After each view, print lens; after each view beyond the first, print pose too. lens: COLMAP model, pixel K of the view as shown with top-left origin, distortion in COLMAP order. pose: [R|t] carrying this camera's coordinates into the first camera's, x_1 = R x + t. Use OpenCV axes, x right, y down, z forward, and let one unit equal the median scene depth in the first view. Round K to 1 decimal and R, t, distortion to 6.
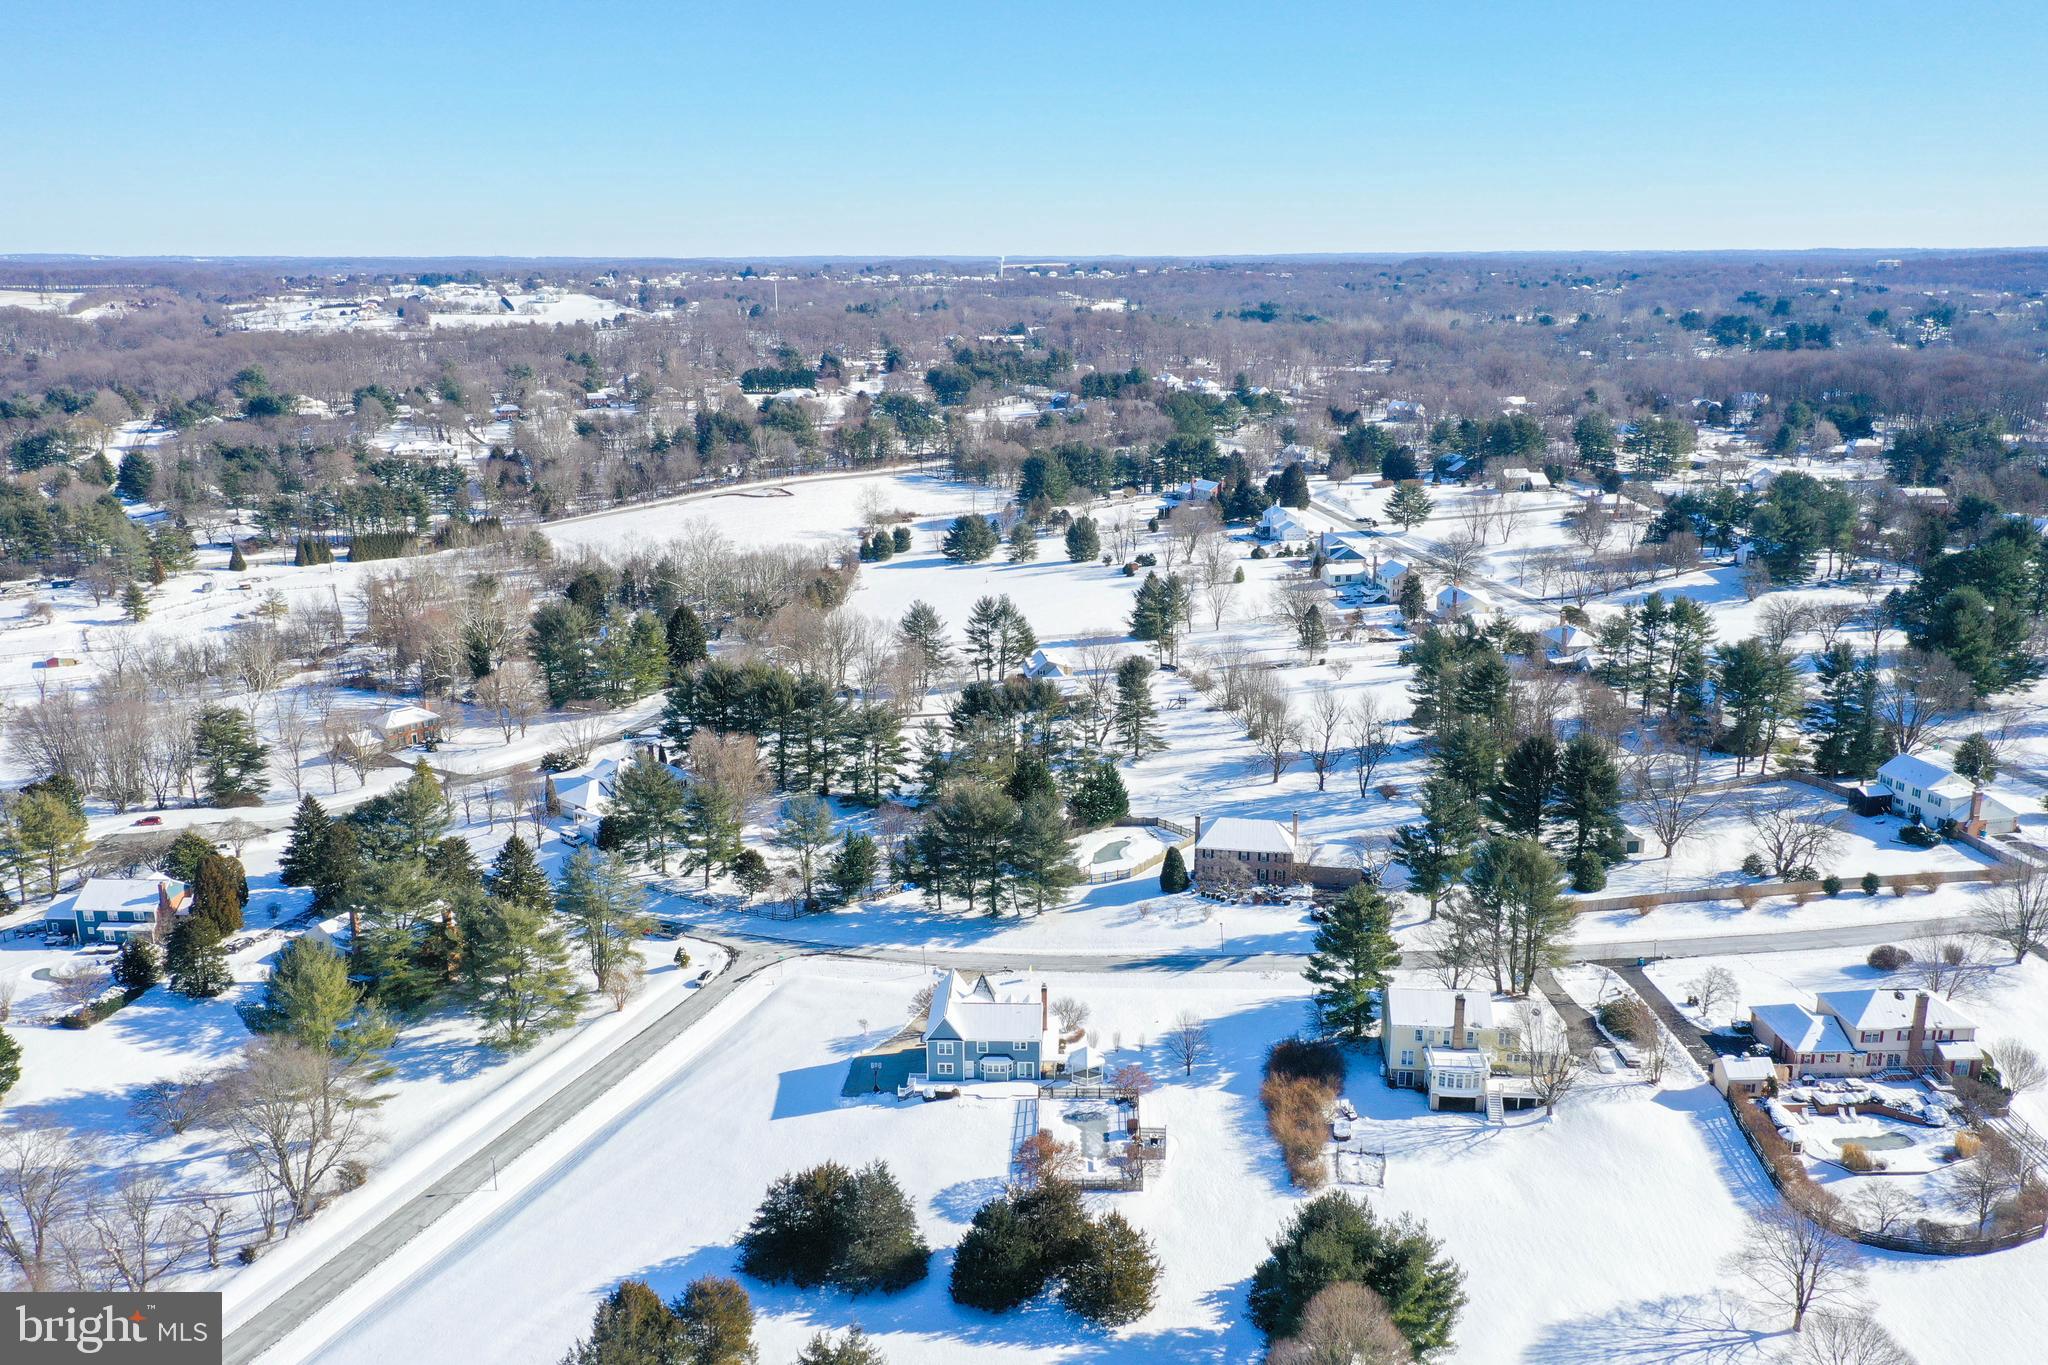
lens RADIAL K [[1656.2, 0, 1021.6], [0, 1656.2, 683.1], [0, 0, 1]] dist [0.027682, -0.003565]
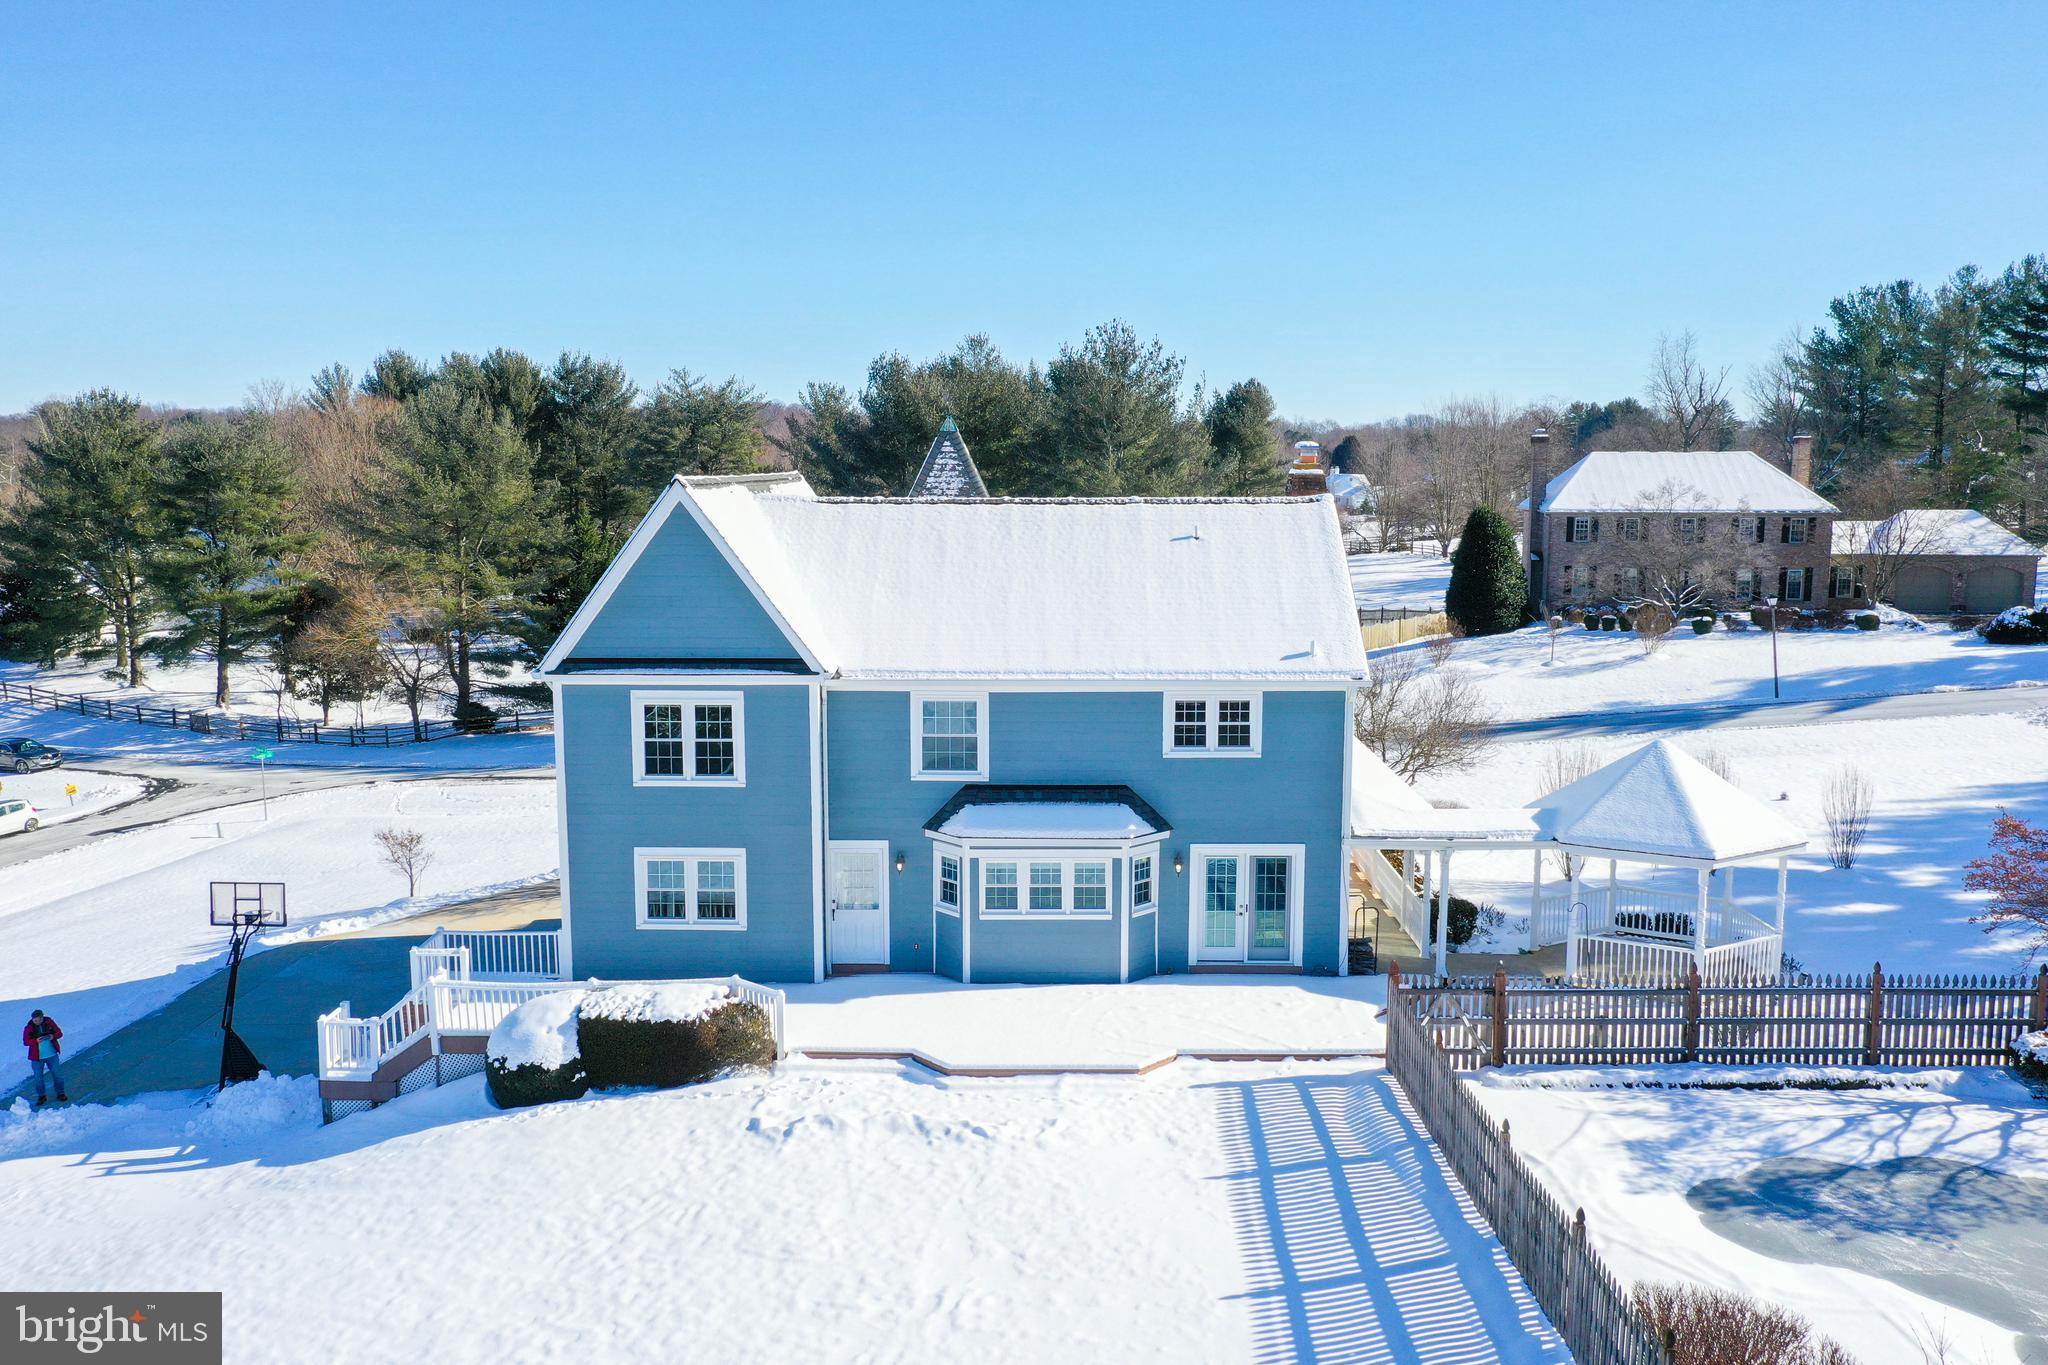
lens RADIAL K [[1656.2, 0, 1023.9], [0, 1656.2, 678.0], [0, 0, 1]] dist [0.027682, -0.003565]
pose [[0.999527, 0.008598, 0.029539, -0.021549], [-0.004438, 0.990407, -0.138107, 0.235064], [-0.030443, 0.137910, 0.989977, 0.858949]]
